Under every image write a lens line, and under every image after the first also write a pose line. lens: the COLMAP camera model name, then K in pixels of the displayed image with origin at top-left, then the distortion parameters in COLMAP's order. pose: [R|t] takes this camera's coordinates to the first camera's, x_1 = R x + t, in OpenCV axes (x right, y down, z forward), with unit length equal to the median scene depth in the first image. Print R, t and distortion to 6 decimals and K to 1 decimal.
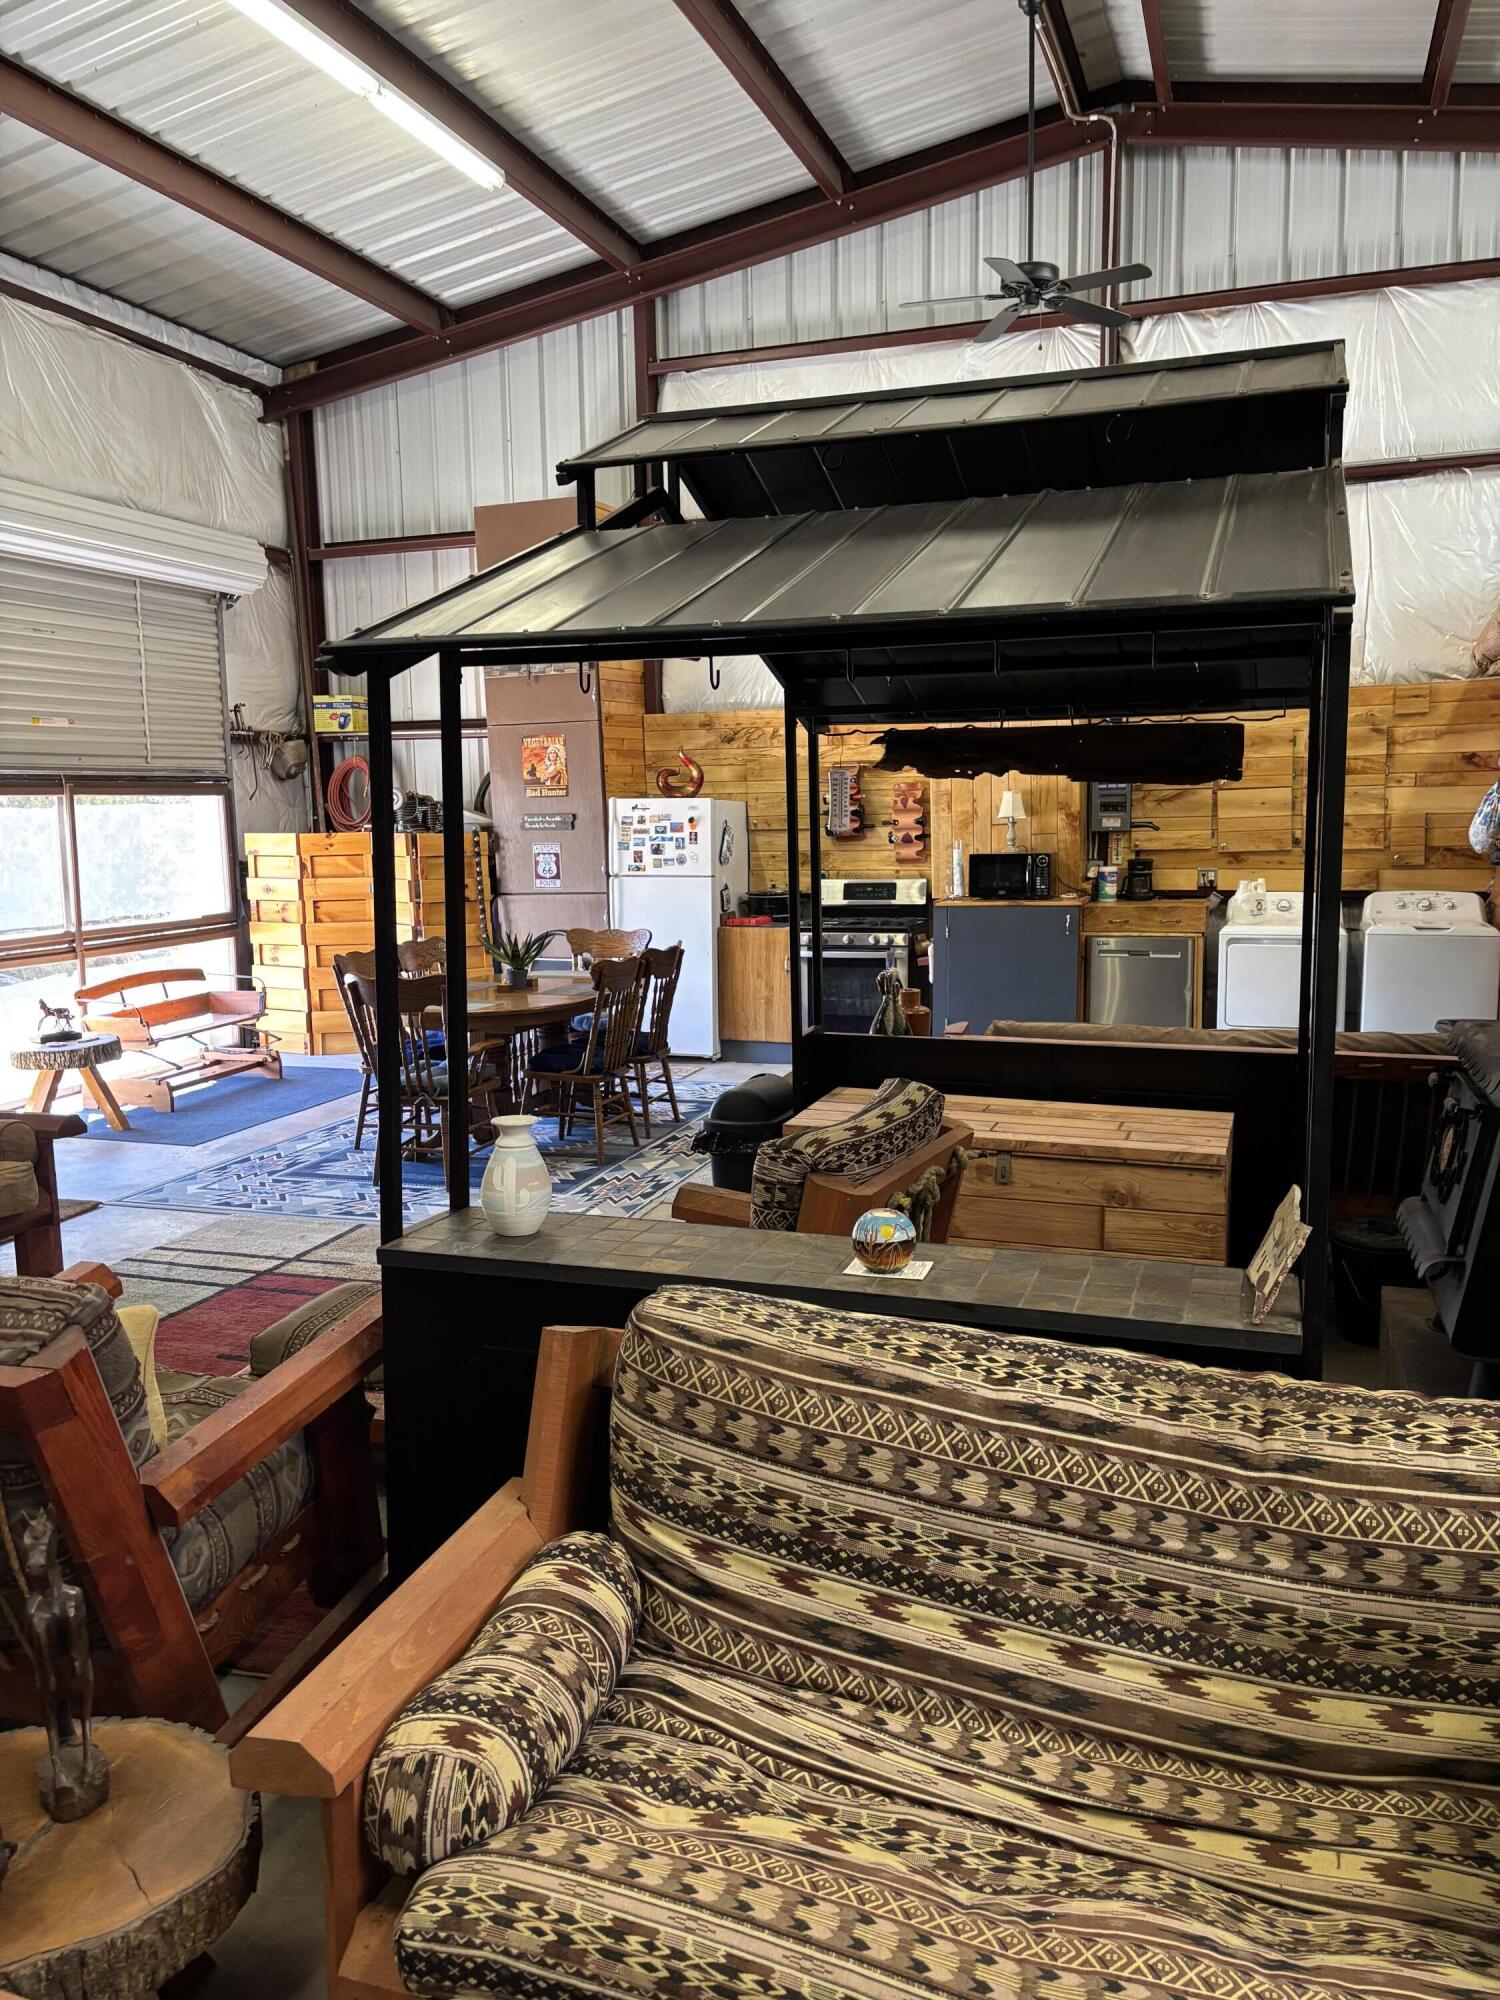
lens RADIAL K [[1519.4, 0, 752.4], [0, 1519.4, 998.0], [0, 0, 1]] dist [0.043412, -0.050503]
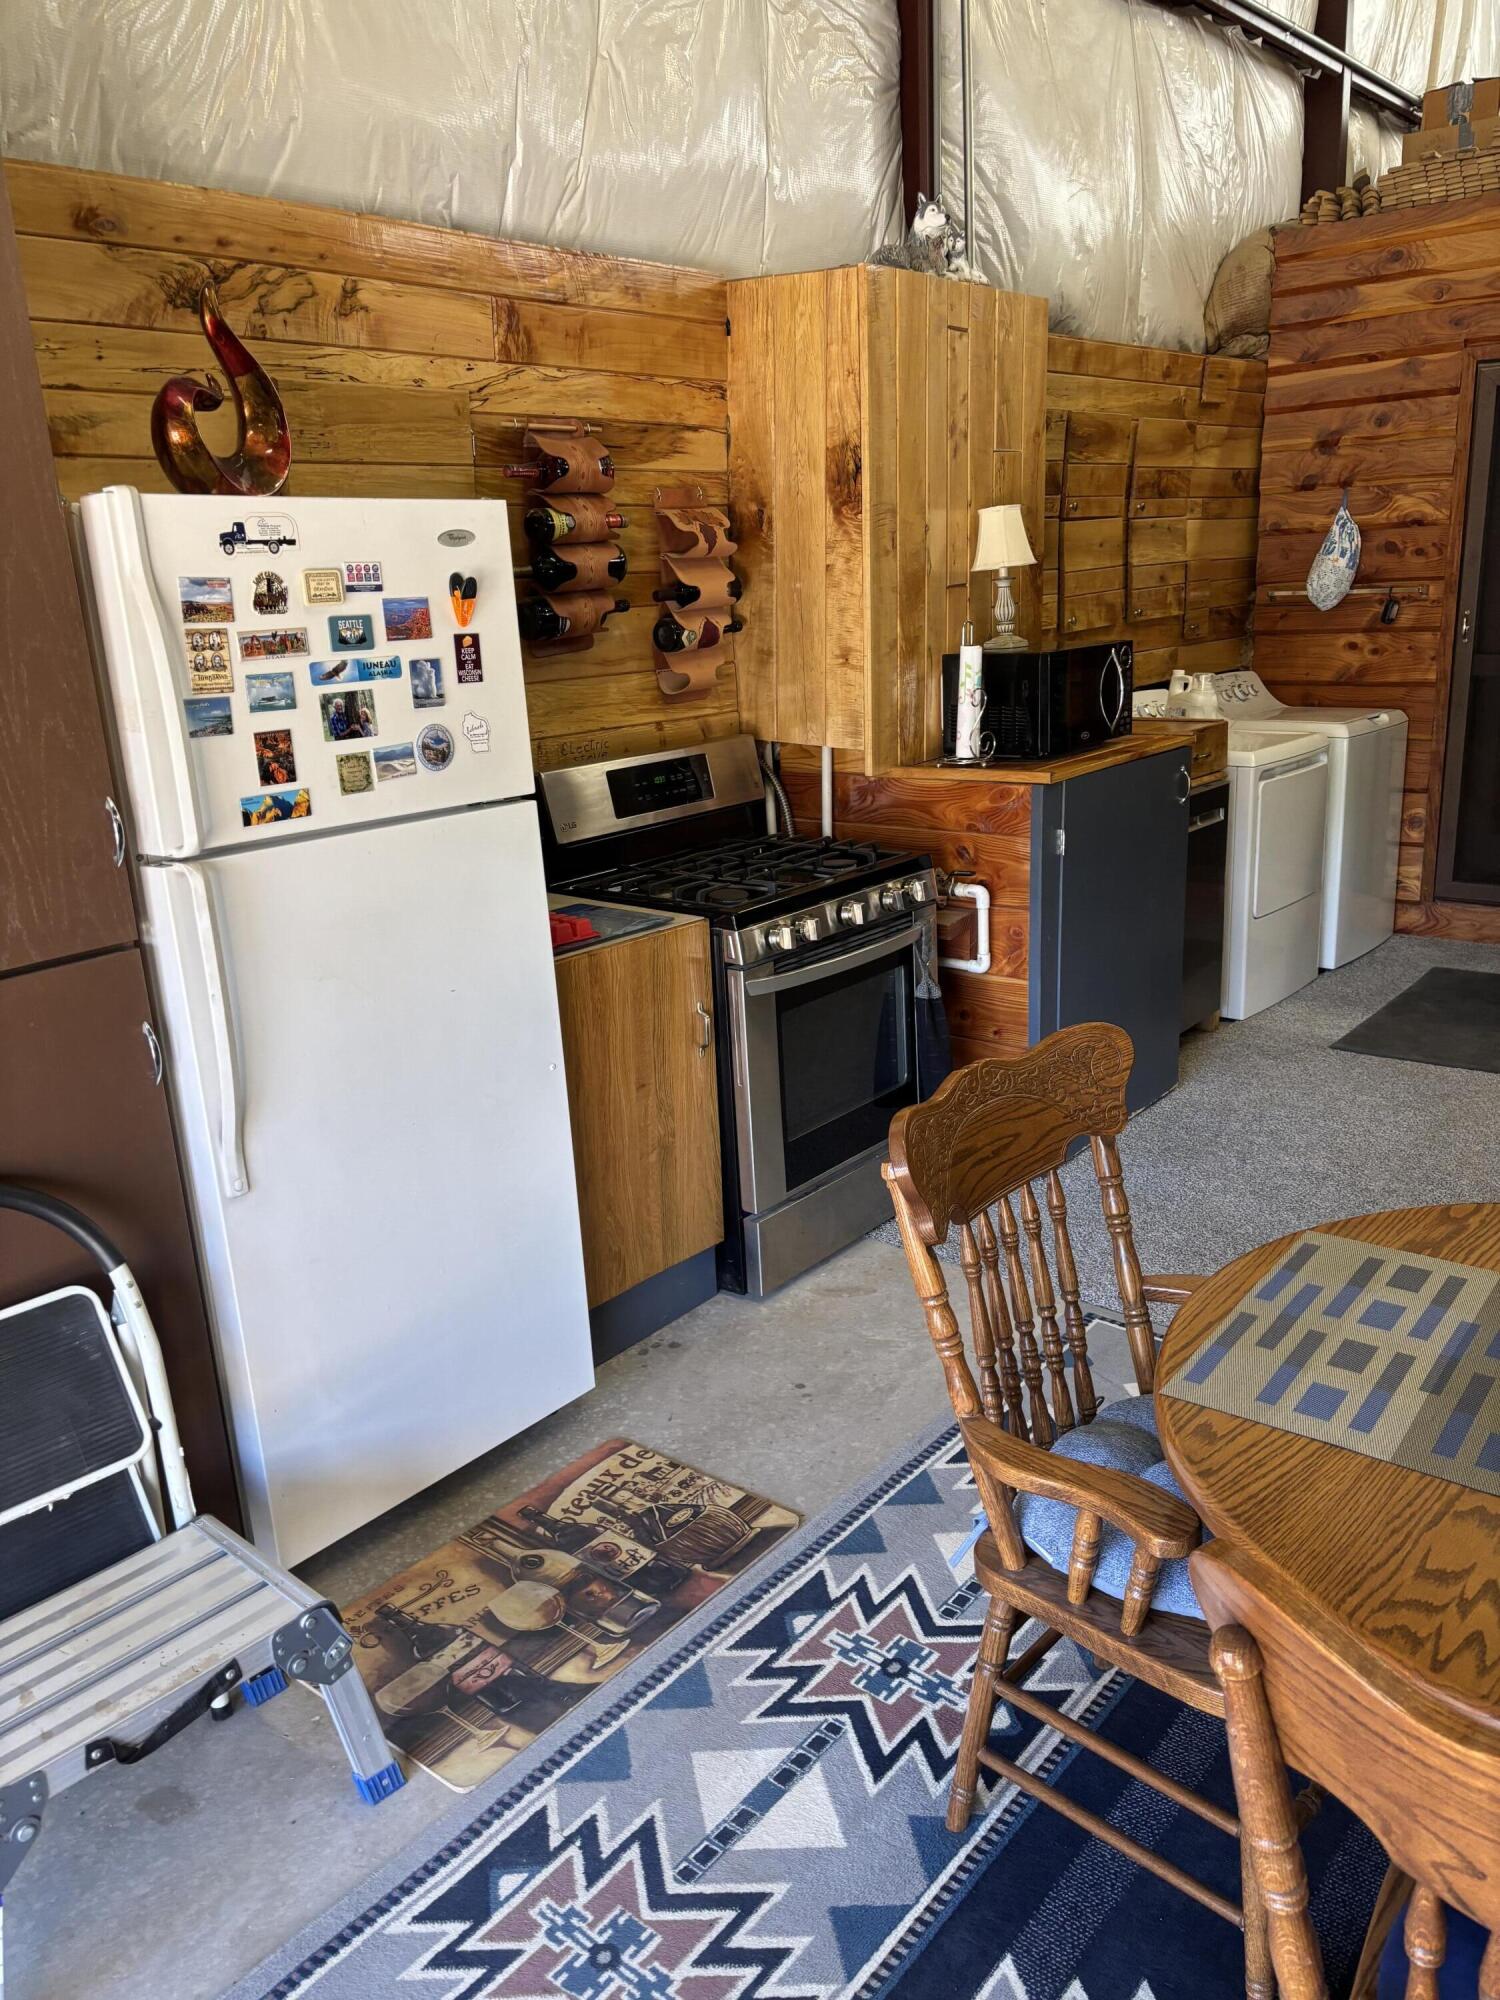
lens RADIAL K [[1519.4, 0, 762.9], [0, 1519.4, 1000.4], [0, 0, 1]] dist [0.043412, -0.050503]
pose [[0.348901, -0.252962, 0.902374, -0.269190], [0.163598, 0.964537, 0.207133, -0.093702], [-0.922770, 0.075357, 0.377912, 0.851160]]
